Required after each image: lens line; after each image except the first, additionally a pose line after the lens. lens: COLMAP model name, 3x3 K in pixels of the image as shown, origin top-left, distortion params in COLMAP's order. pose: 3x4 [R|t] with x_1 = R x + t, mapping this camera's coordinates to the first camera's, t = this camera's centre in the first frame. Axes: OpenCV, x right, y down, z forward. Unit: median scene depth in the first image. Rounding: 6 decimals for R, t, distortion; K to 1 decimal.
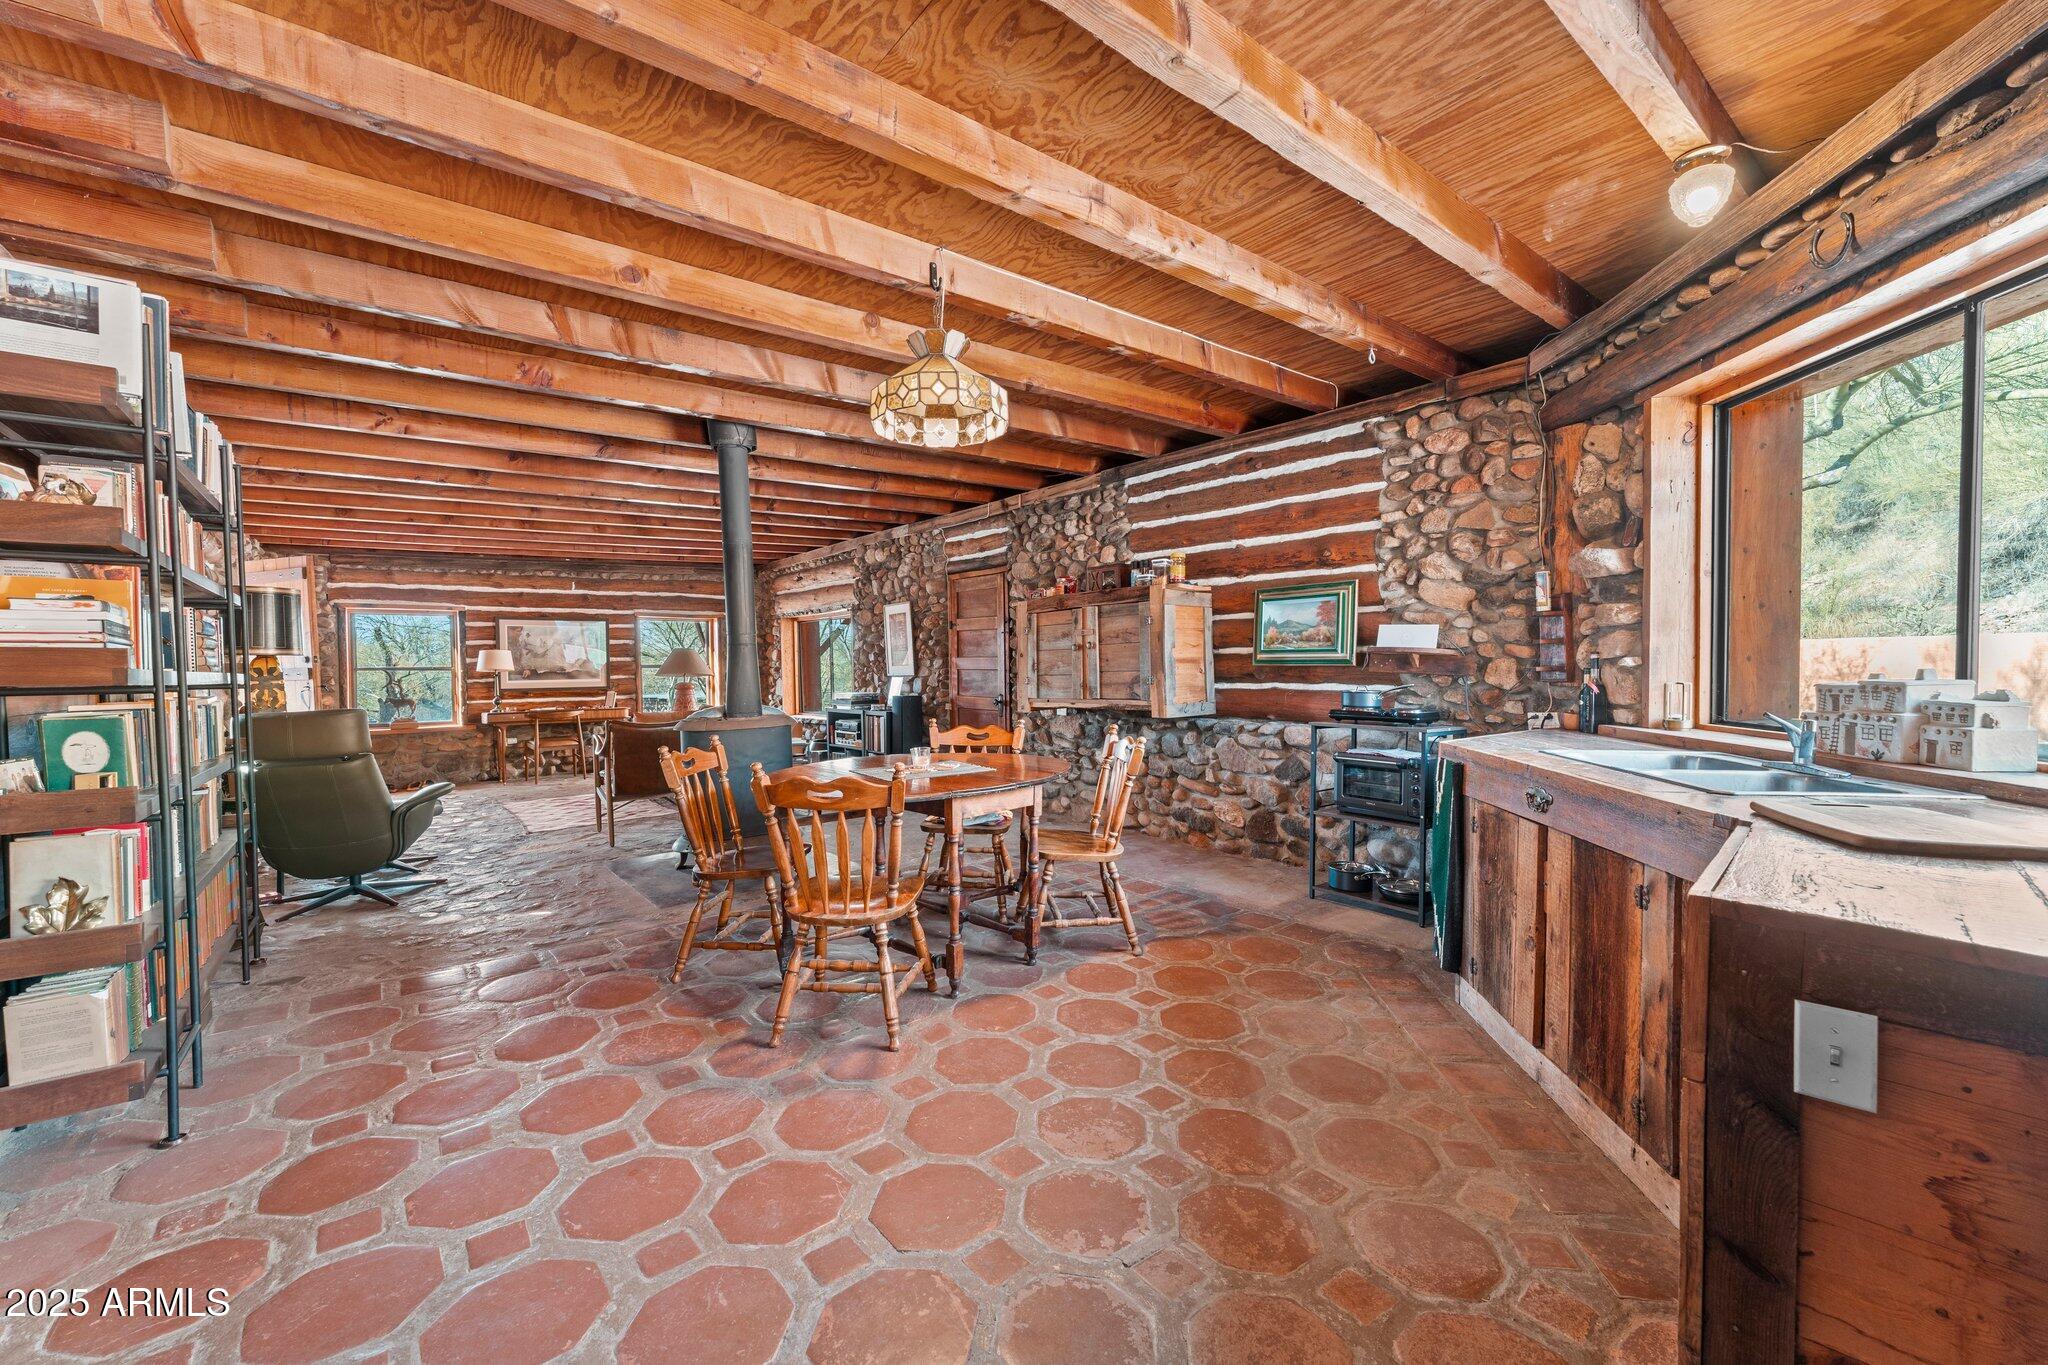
lens RADIAL K [[809.3, 0, 1024.0], [0, 809.3, 682.5], [0, 0, 1]] dist [0.000002, 0.000170]
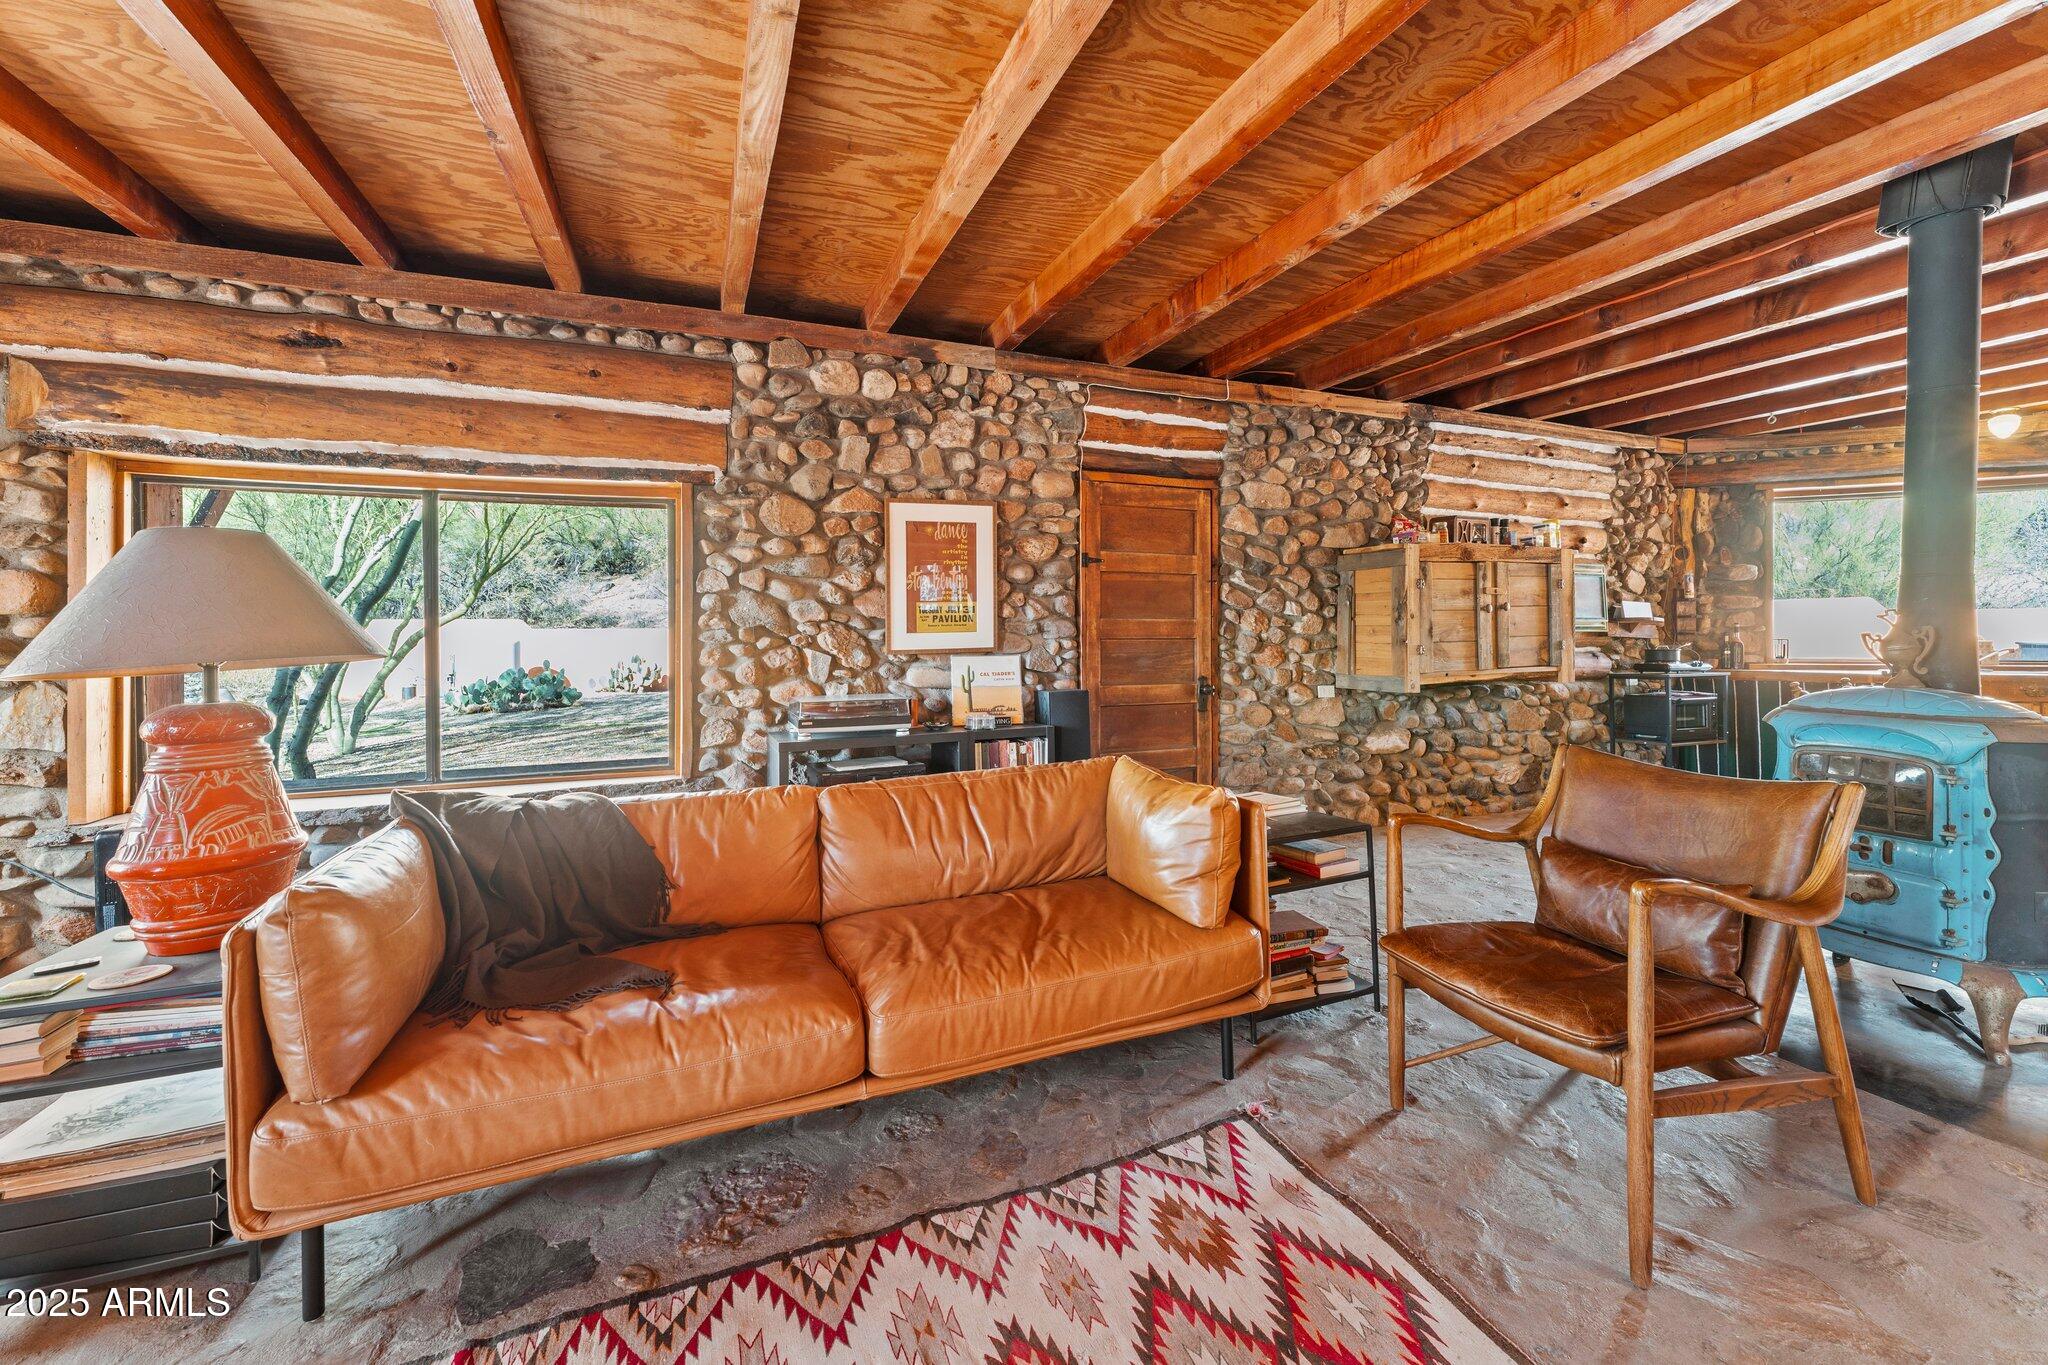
lens RADIAL K [[834.6, 0, 1027.9], [0, 834.6, 632.0], [0, 0, 1]] dist [-0.000898, 0.000257]
pose [[0.283646, 0.015989, 0.958796, -1.181599], [0.029041, 0.999259, -0.025255, -0.014027], [-0.958489, 0.035008, 0.282971, 1.583009]]
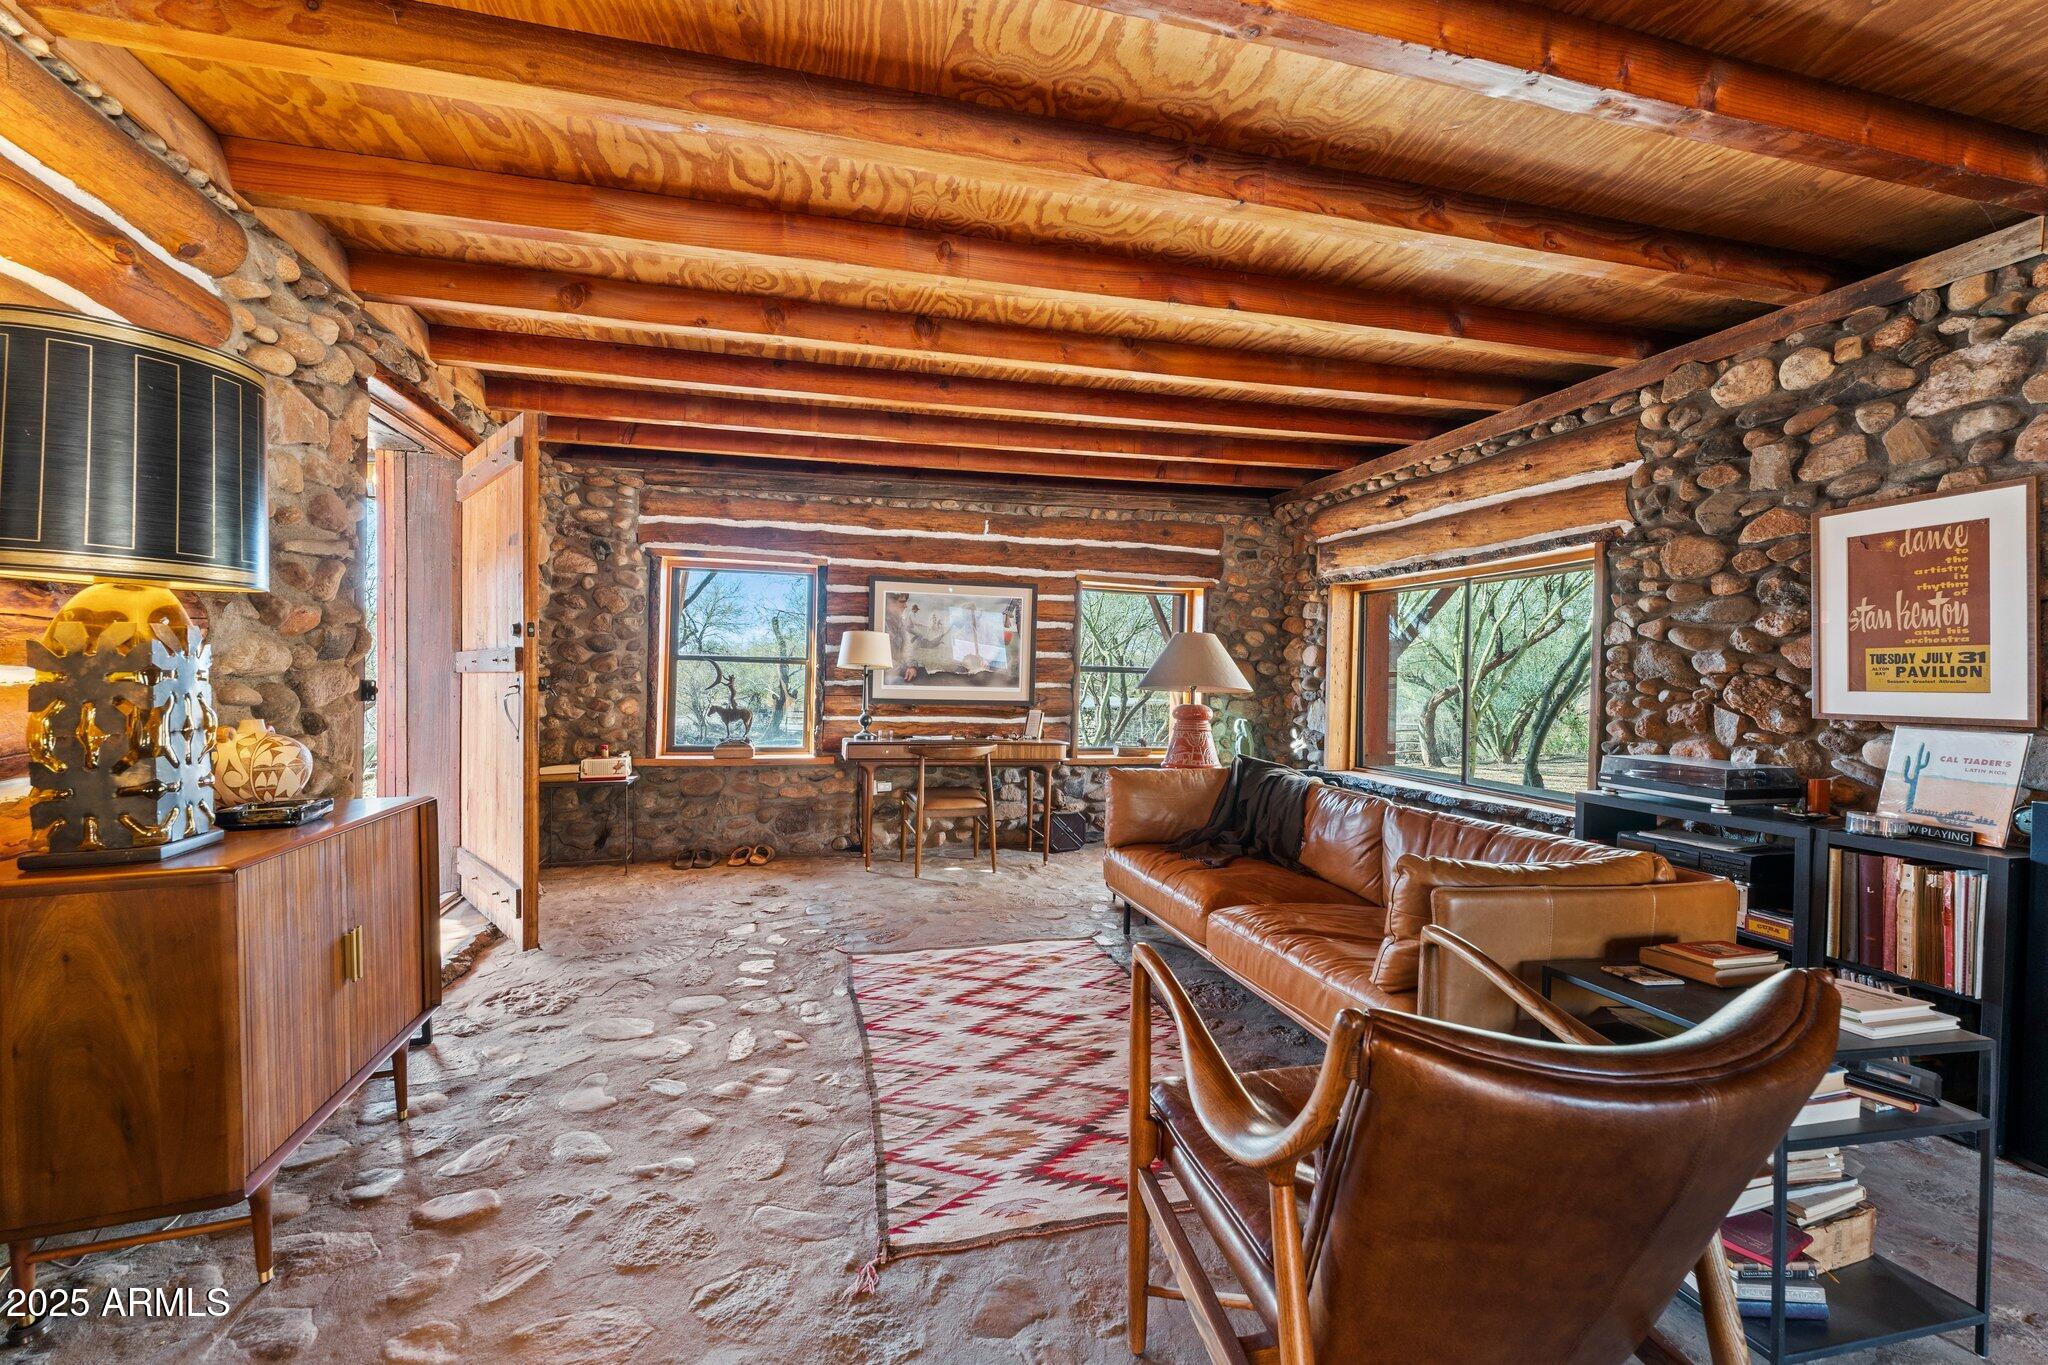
lens RADIAL K [[809.3, 0, 1024.0], [0, 809.3, 682.5], [0, 0, 1]] dist [0.000002, 0.000170]
pose [[0.915237, 0.039953, -0.400930, -0.675323], [-0.045043, 0.998980, -0.003274, -0.014844], [0.400390, 0.021056, 0.916103, 1.100614]]
